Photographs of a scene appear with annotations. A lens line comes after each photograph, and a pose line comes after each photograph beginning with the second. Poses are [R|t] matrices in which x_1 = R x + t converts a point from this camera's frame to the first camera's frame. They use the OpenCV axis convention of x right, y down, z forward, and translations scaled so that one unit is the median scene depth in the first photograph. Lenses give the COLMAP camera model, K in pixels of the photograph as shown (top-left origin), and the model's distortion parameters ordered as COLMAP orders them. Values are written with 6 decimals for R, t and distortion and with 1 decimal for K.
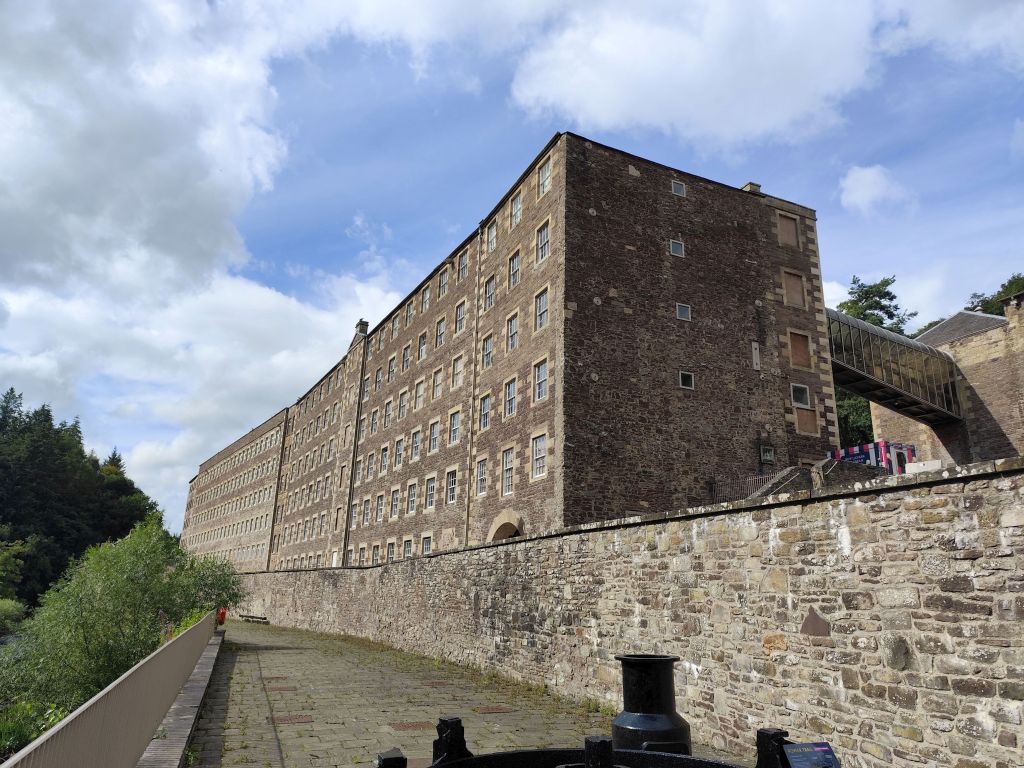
lens RADIAL K [[687.8, 0, 515.4], [0, 687.8, 382.7], [0, 0, 1]] dist [0.003585, 0.000120]
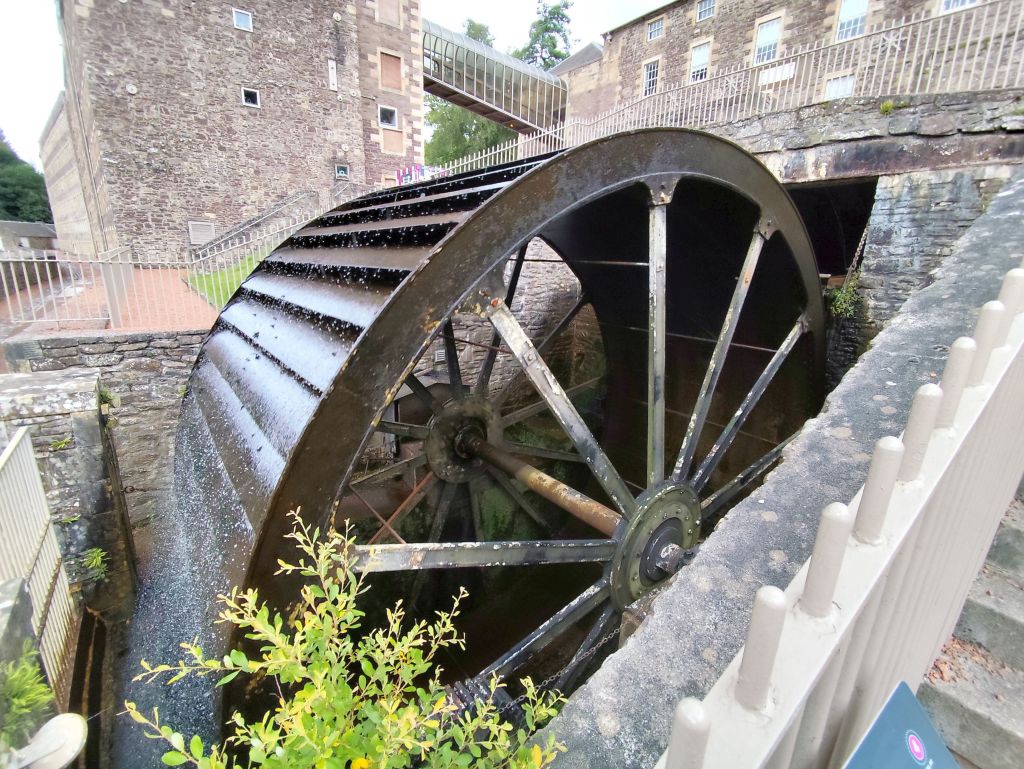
lens RADIAL K [[475.2, 0, 506.4], [0, 475.2, 388.8], [0, 0, 1]] dist [-0.000856, 0.000073]
pose [[0.967922, -0.078645, 0.238625, 0.415379], [-0.063543, 0.842249, 0.535331, -0.042924], [-0.243083, -0.533321, 0.810234, 0.026181]]
